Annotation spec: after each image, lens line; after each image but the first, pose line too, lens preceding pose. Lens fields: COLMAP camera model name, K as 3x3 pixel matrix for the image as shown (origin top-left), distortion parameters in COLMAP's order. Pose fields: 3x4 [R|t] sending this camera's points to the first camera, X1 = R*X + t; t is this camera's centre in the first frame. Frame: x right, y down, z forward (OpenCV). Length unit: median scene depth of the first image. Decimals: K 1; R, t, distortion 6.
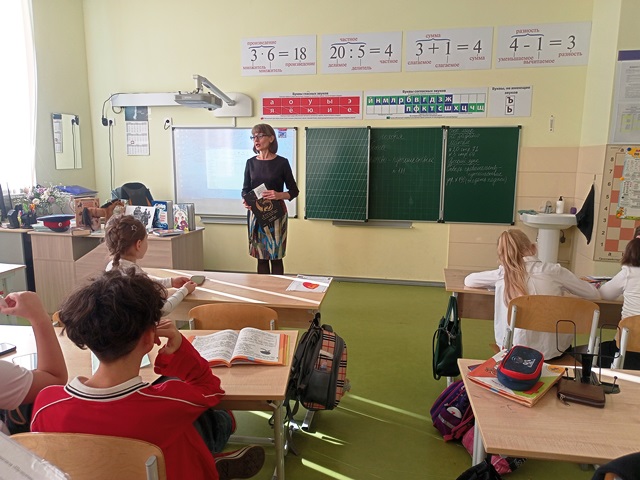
lens RADIAL K [[439.8, 0, 320.0], [0, 439.8, 240.0], [0, 0, 1]] dist [-0.000740, -0.060707]
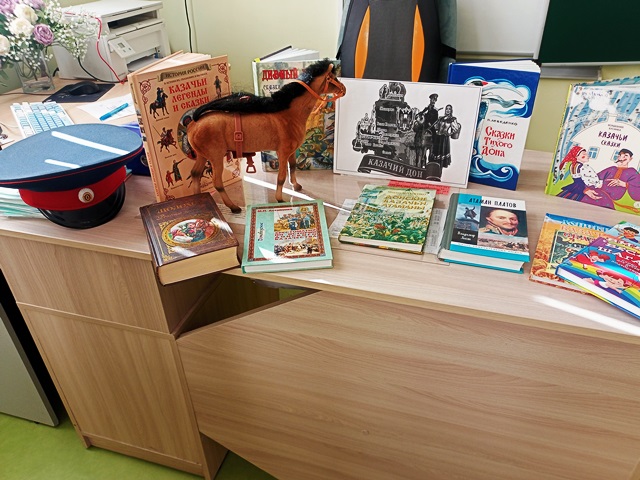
lens RADIAL K [[439.8, 0, 320.0], [0, 439.8, 240.0], [0, 0, 1]] dist [-0.000740, -0.060707]
pose [[0.994604, 0.048293, -0.091815, -0.345084], [-0.003012, 0.898107, 0.439766, -0.083596], [0.103698, -0.437117, 0.893407, 0.607890]]
